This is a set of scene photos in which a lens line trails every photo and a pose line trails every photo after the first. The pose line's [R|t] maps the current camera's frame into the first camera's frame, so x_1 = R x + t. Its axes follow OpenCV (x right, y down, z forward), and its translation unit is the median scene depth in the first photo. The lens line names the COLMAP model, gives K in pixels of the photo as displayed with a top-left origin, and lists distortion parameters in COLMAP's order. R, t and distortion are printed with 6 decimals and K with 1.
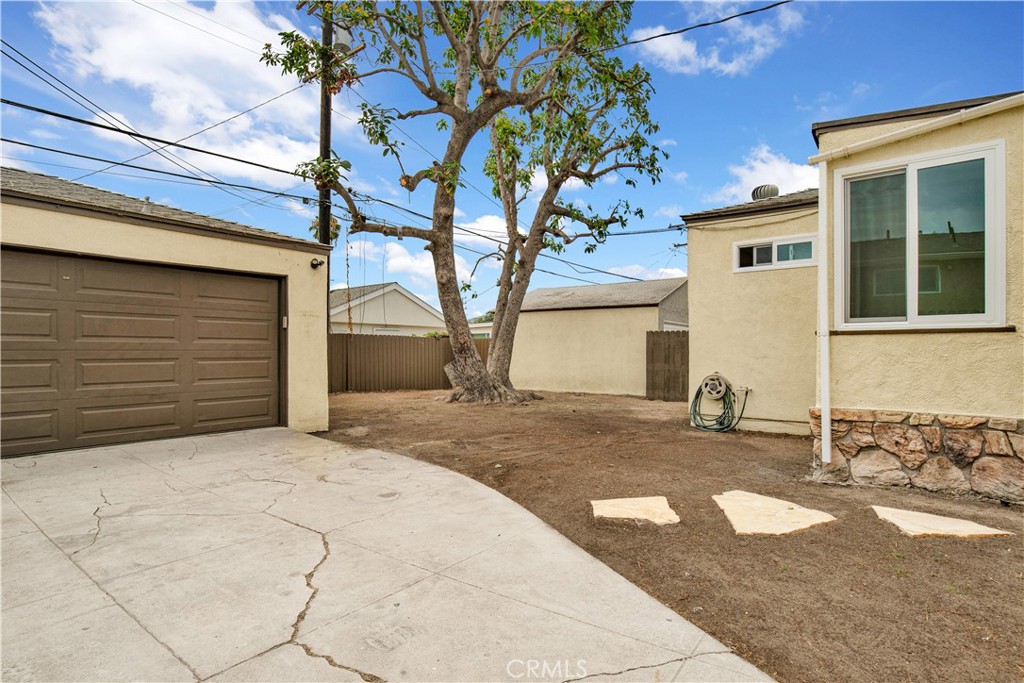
lens RADIAL K [[467.3, 0, 509.2], [0, 467.3, 356.5], [0, 0, 1]] dist [-0.000789, 0.000929]
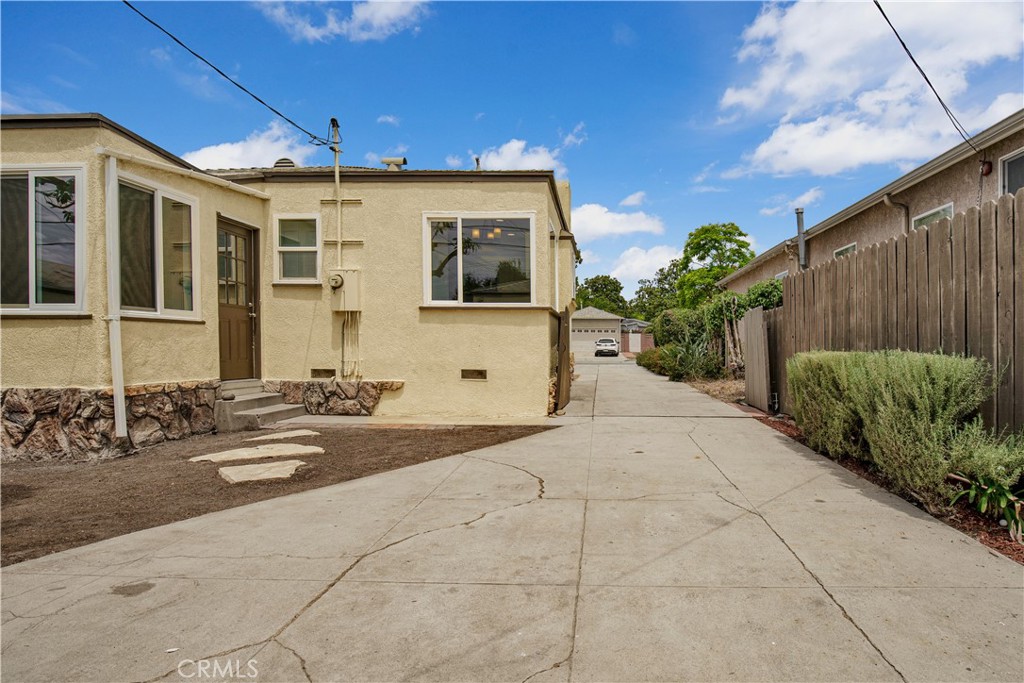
lens RADIAL K [[492.2, 0, 511.0], [0, 492.2, 347.9], [0, 0, 1]] dist [-0.003821, 0.000040]
pose [[-0.421543, -0.000487, 0.906808, -0.916443], [0.000588, 0.999999, 0.000810, 0.024573], [-0.906808, 0.000874, -0.421543, 0.827810]]
